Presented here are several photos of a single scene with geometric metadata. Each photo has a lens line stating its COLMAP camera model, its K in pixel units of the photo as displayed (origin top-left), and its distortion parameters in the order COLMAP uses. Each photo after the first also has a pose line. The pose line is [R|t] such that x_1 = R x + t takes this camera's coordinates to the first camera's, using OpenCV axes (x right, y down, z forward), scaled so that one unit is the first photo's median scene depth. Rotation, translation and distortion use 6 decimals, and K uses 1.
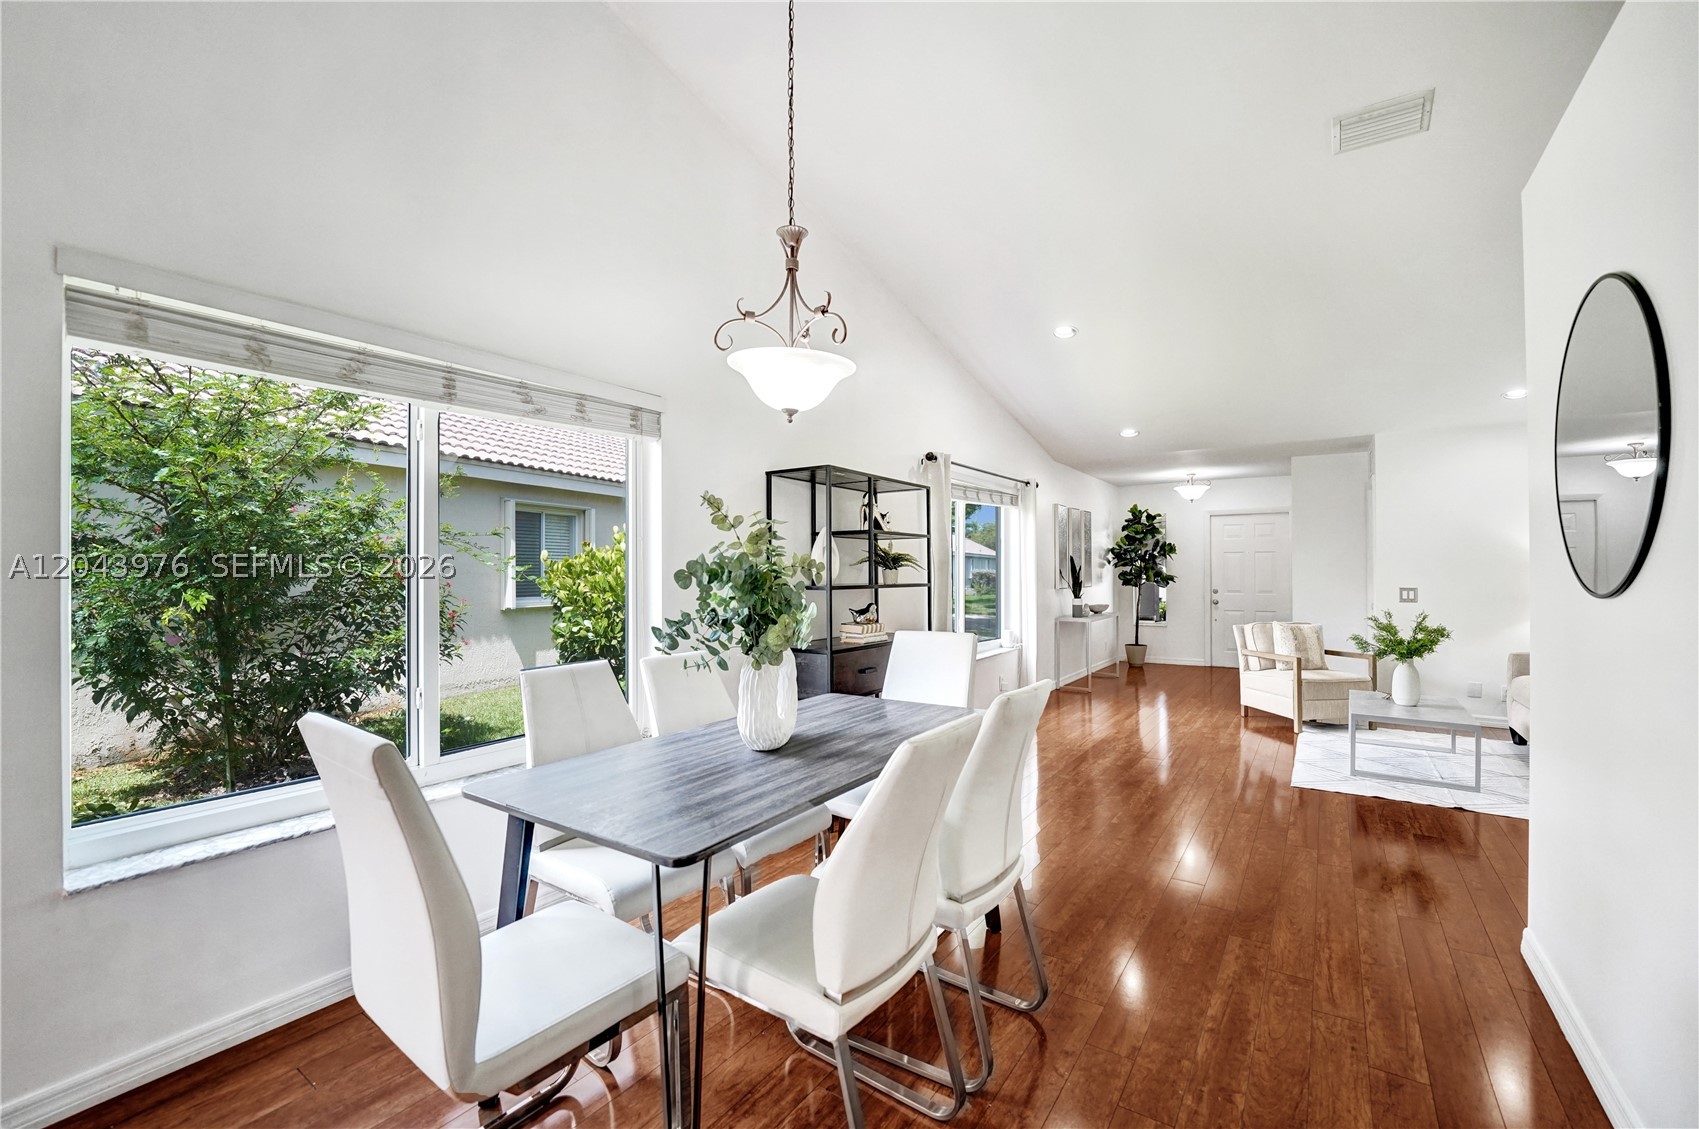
lens RADIAL K [[703.9, 0, 855.0], [0, 703.9, 559.6], [0, 0, 1]] dist [-0.002154, -0.000319]
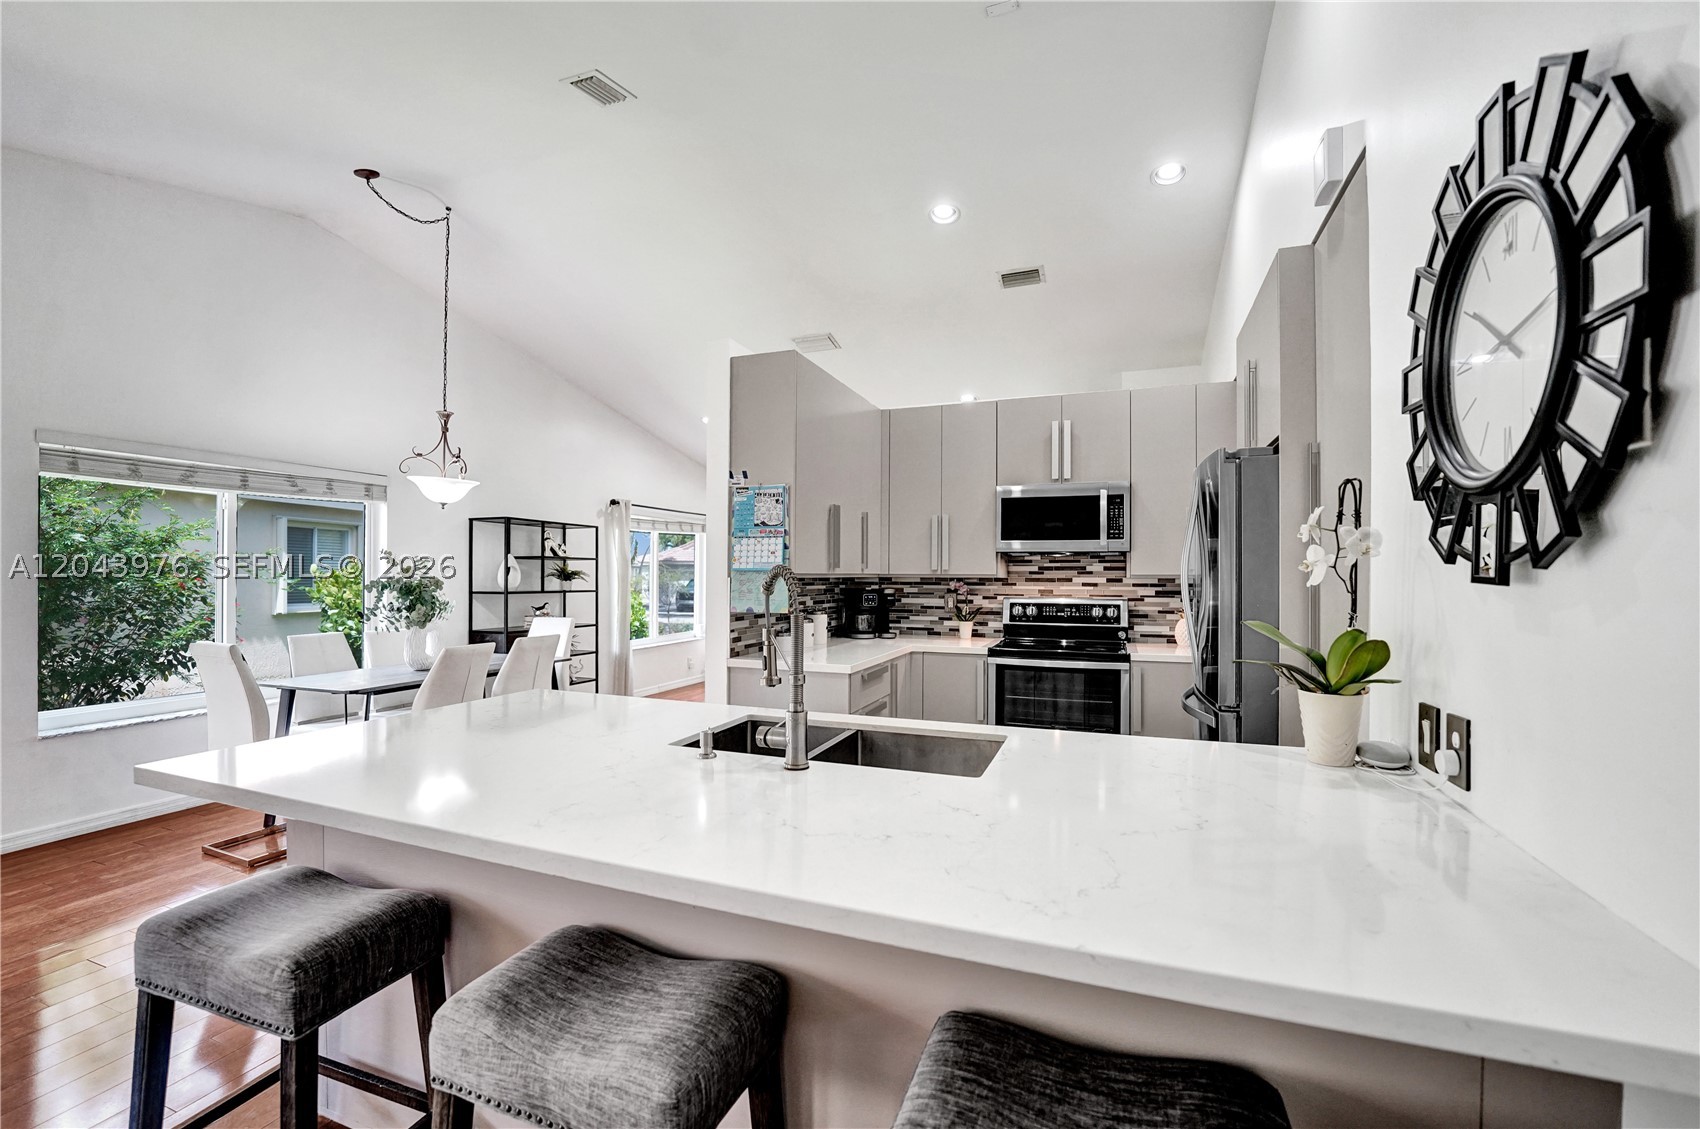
lens RADIAL K [[716.8, 0, 836.4], [0, 716.8, 564.5], [0, 0, 1]] dist [-0.002215, -0.000073]
pose [[0.979288, 0.005431, 0.202397, 0.312106], [-0.004747, 0.999981, -0.003862, -0.019263], [-0.202414, 0.002821, 0.979296, -0.638216]]
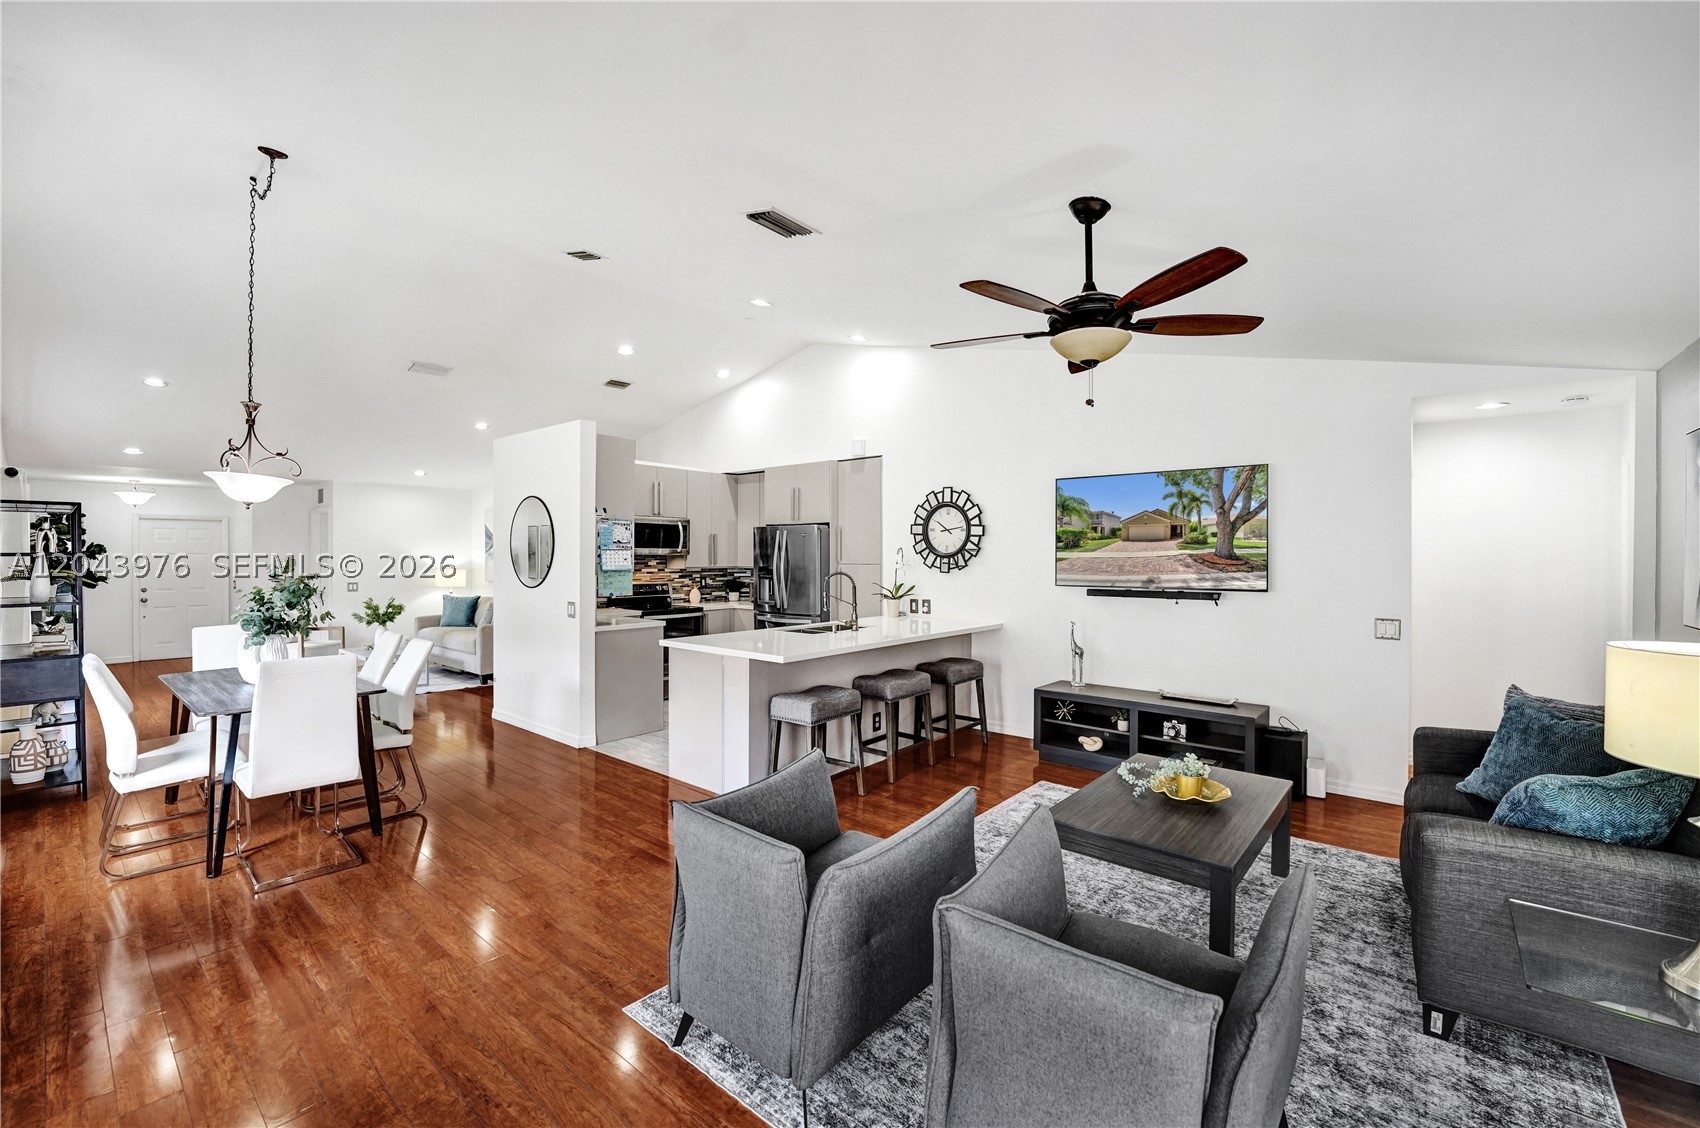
lens RADIAL K [[704.3, 0, 855.5], [0, 704.3, 559.1], [0, 0, 1]] dist [-0.002154, -0.000319]
pose [[0.117135, -0.006676, 0.993094, -0.909997], [-0.012699, 0.999886, 0.008220, -0.054009], [-0.993035, -0.013575, 0.117037, -0.406965]]
